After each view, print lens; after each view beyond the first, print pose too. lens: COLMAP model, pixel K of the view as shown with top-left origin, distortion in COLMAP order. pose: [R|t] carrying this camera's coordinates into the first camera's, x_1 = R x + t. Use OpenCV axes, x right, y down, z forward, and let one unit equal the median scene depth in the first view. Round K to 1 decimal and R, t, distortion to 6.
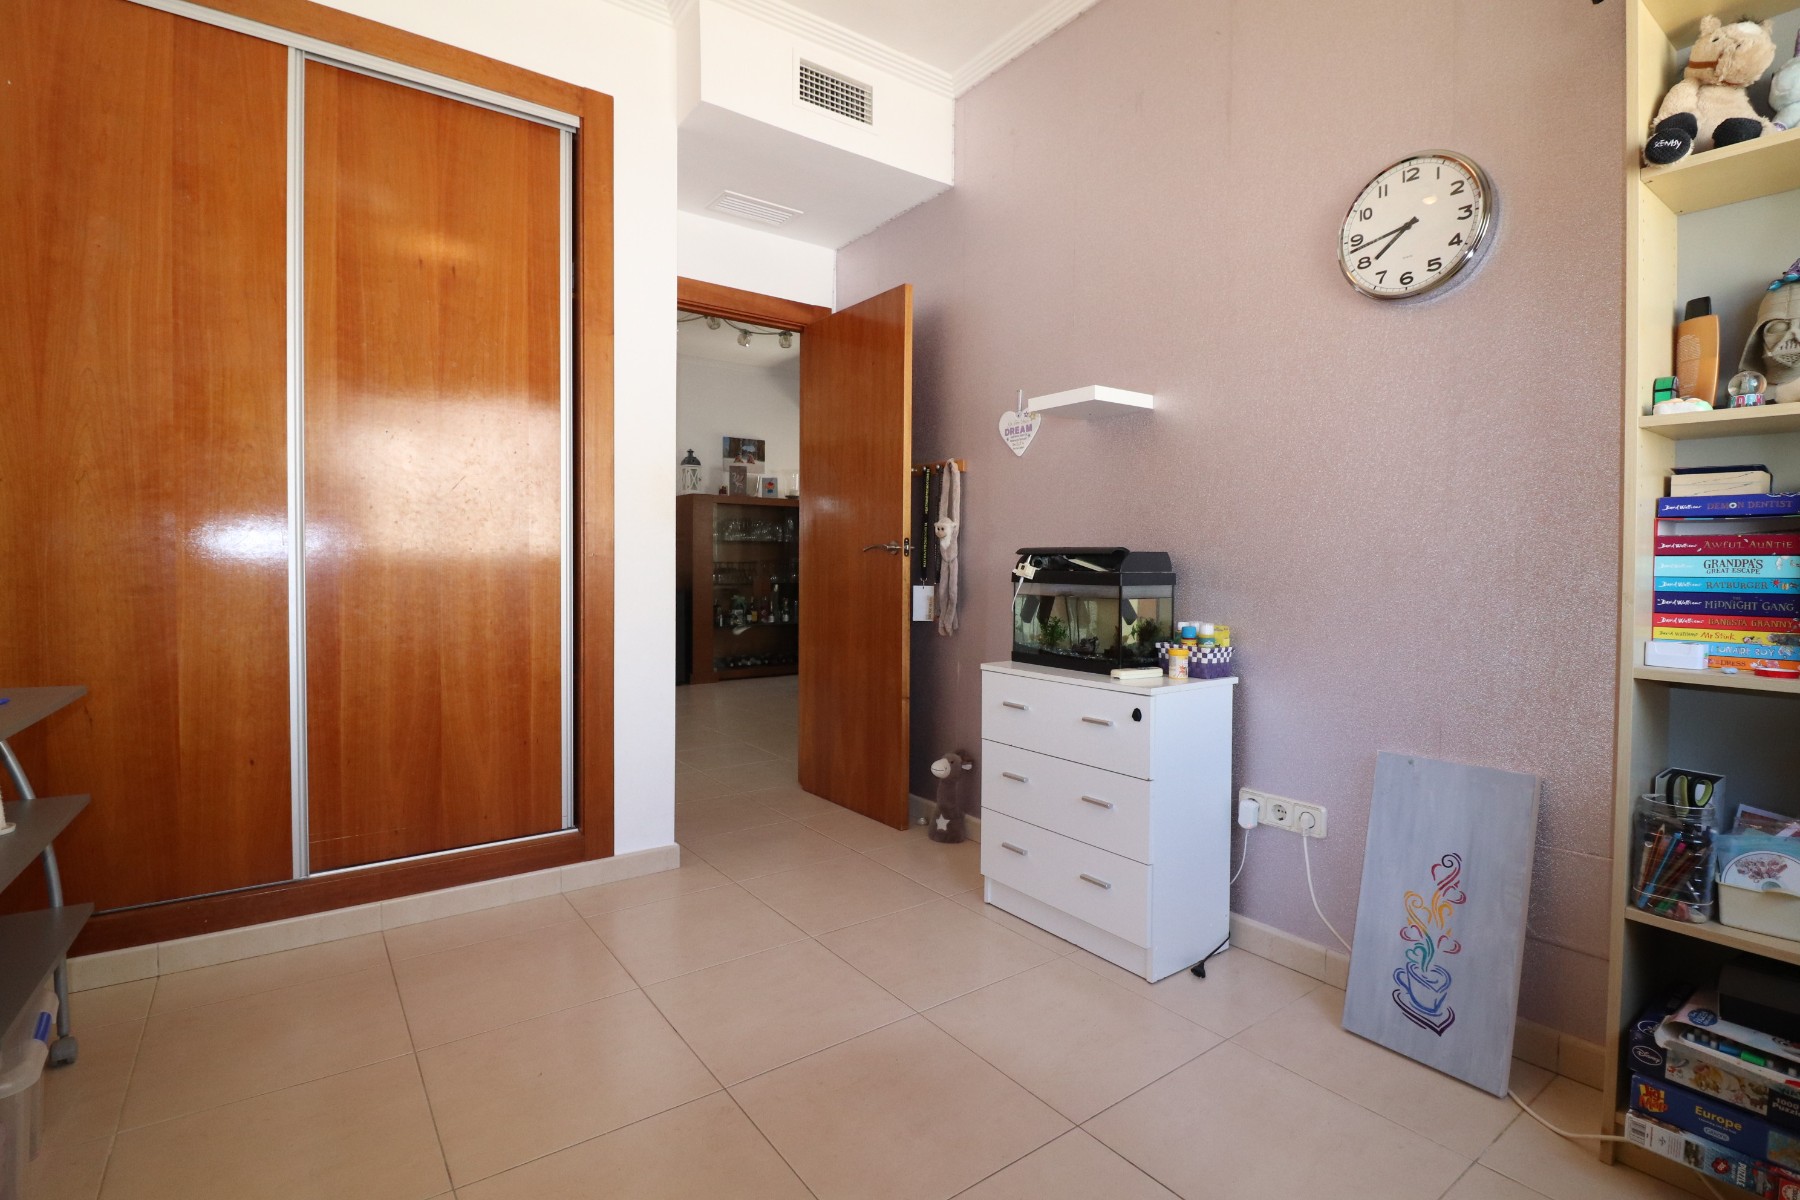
lens RADIAL K [[846.0, 0, 900.3], [0, 846.0, 594.8], [0, 0, 1]] dist [-0.004664, -0.000511]
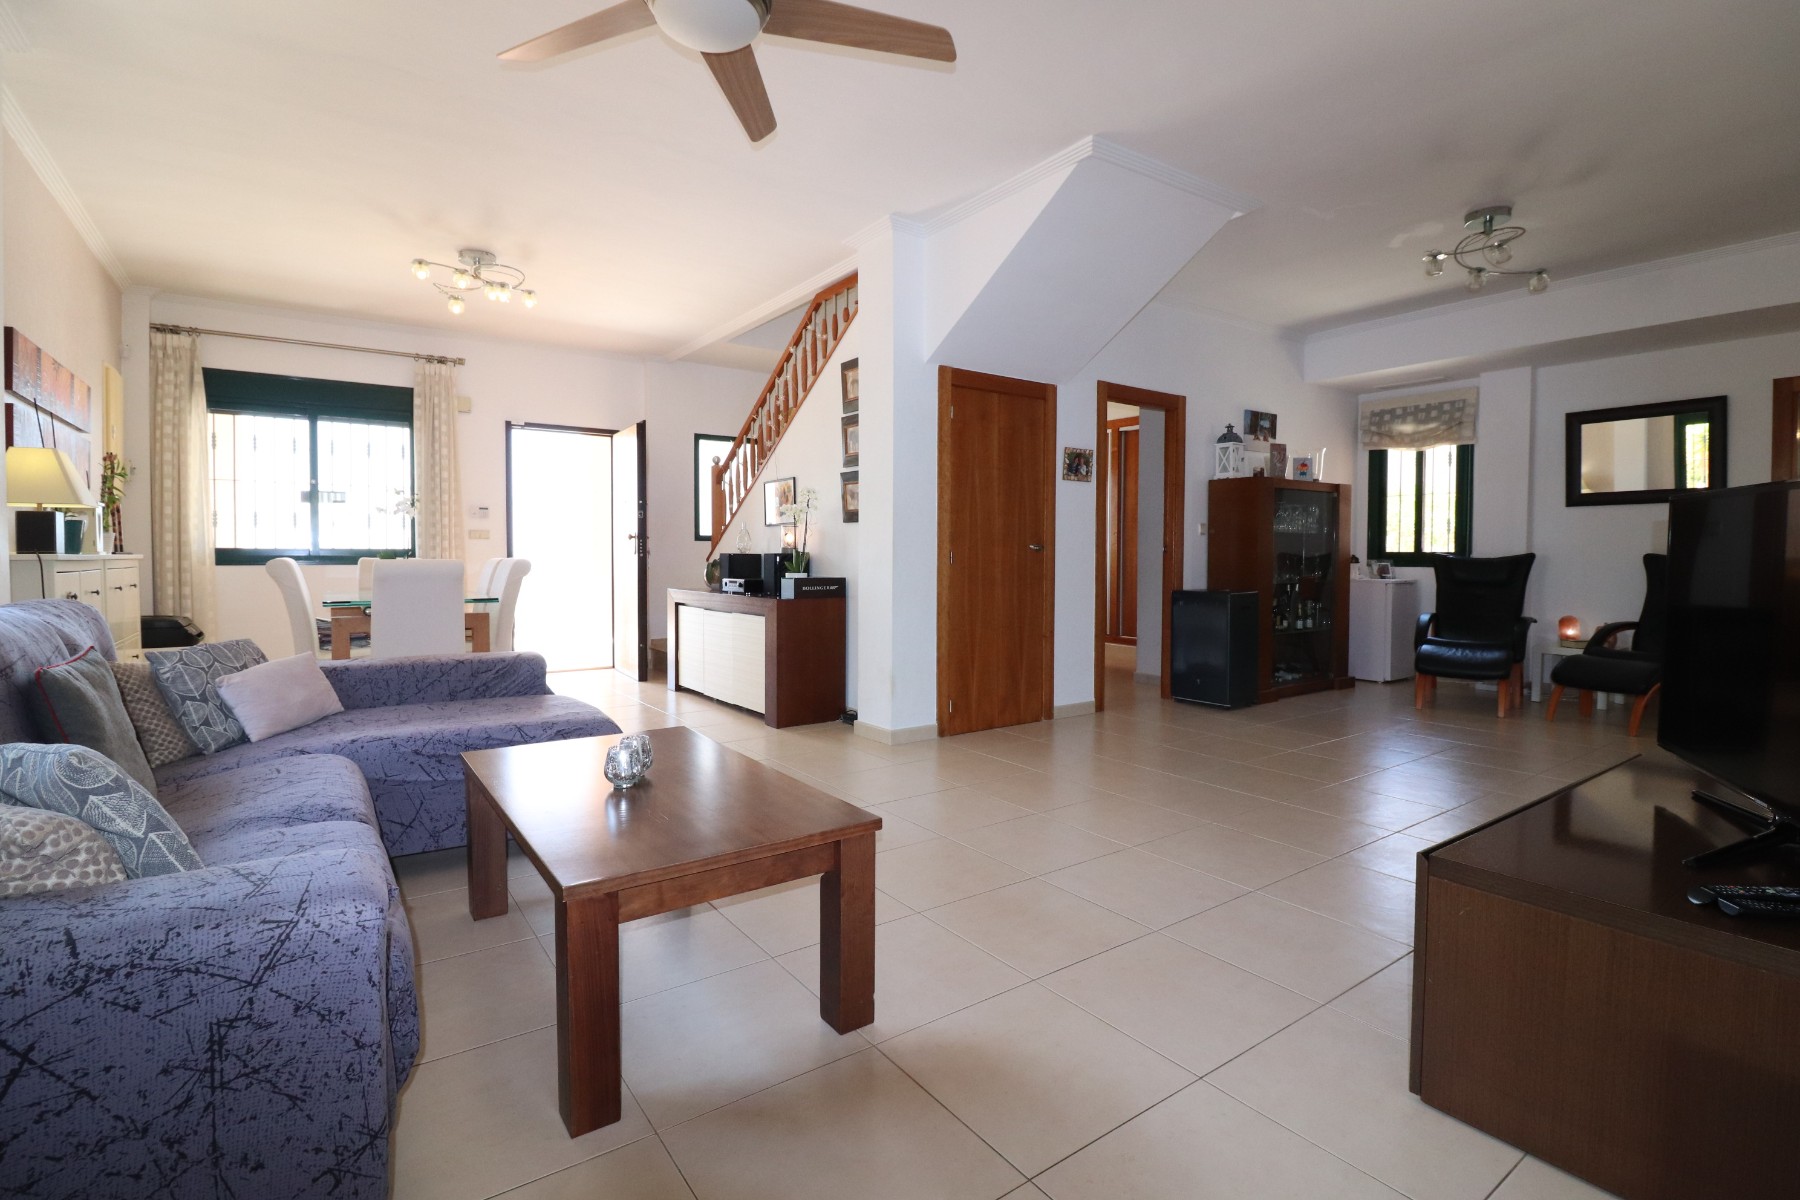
lens RADIAL K [[846.0, 0, 903.3], [0, 846.0, 590.2], [0, 0, 1]] dist [-0.004664, -0.000511]
pose [[0.999879, -0.007755, -0.013490, -0.536244], [0.007752, 0.999970, -0.000265, -0.009213], [0.013491, 0.000160, 0.999909, 0.151431]]
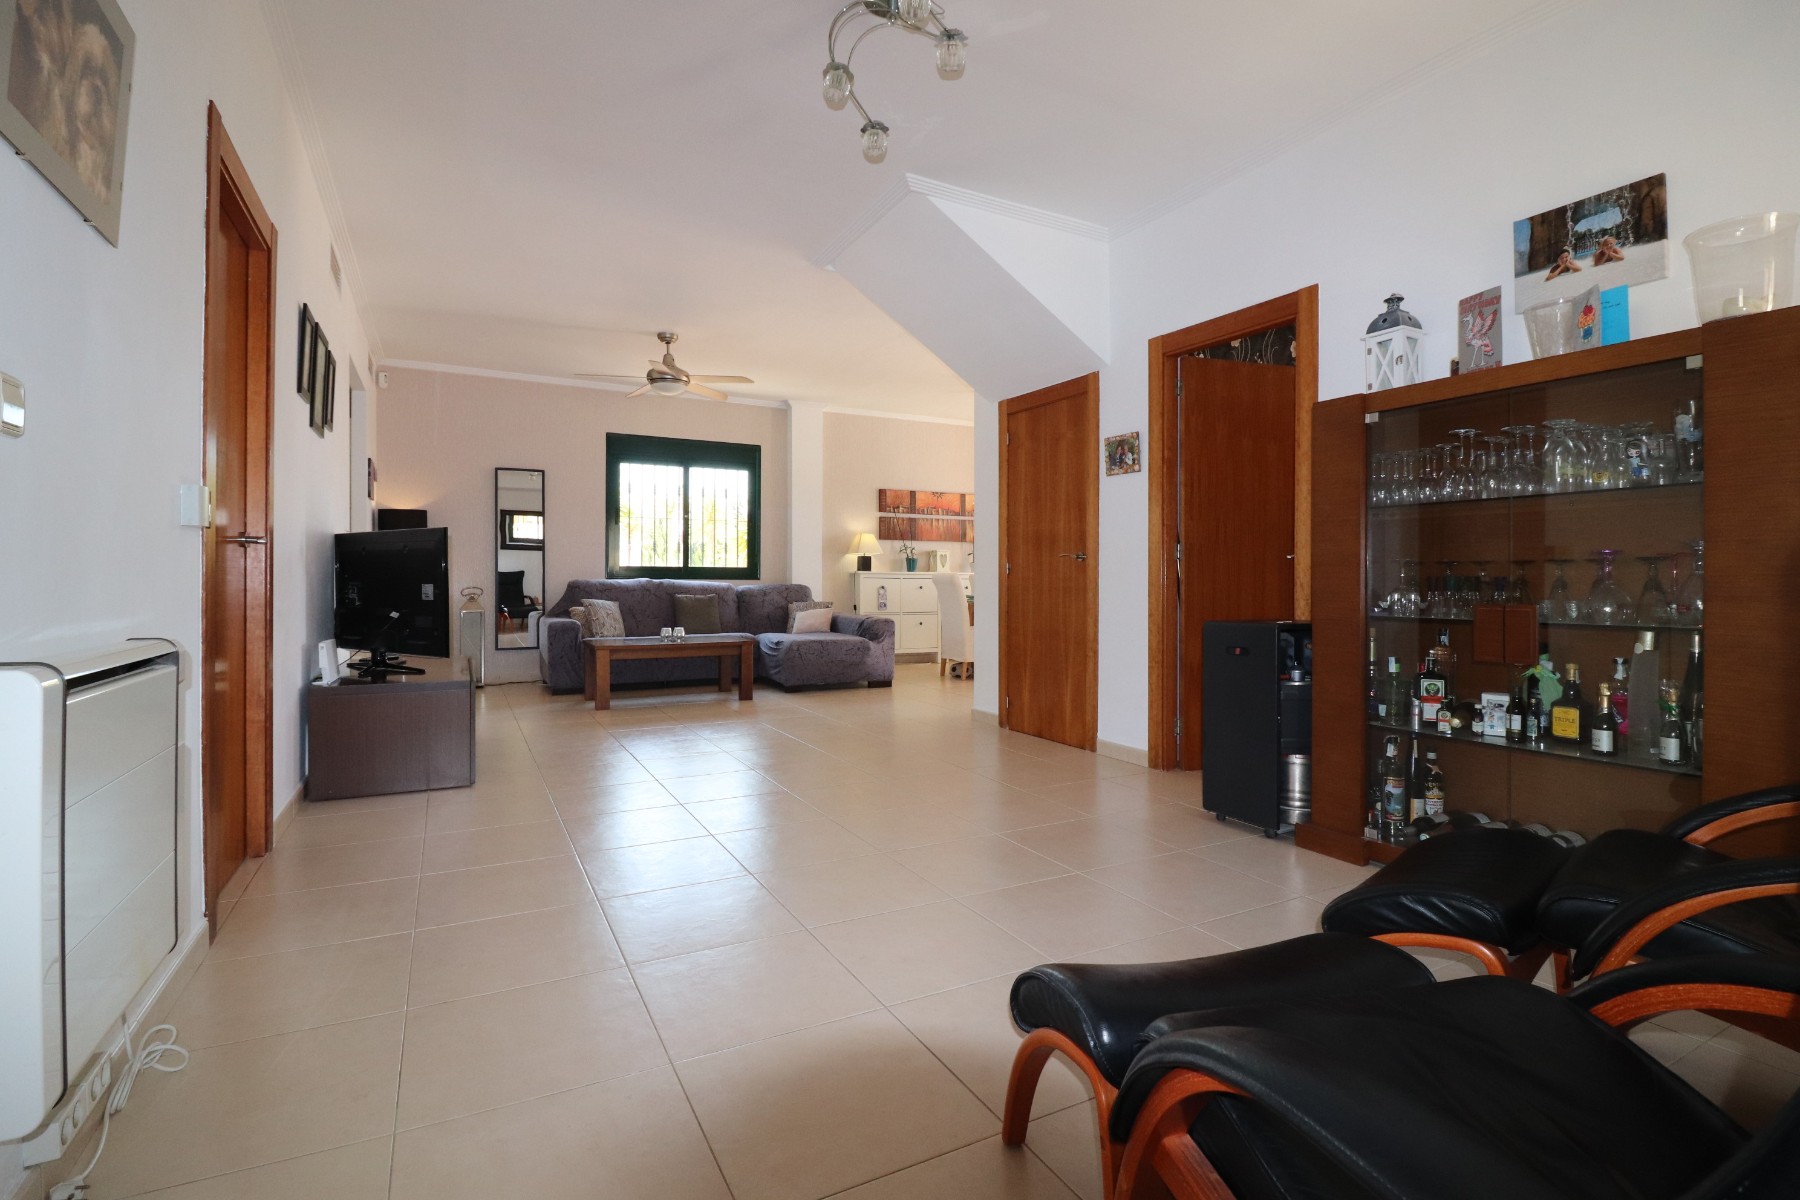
lens RADIAL K [[846.0, 0, 879.8], [0, 846.0, 569.0], [0, 0, 1]] dist [-0.004664, -0.000511]
pose [[-0.160452, -0.006811, -0.987020, 0.194708], [-0.028783, 0.999583, -0.002219, -0.027890], [0.986624, 0.028053, -0.160582, 0.786040]]
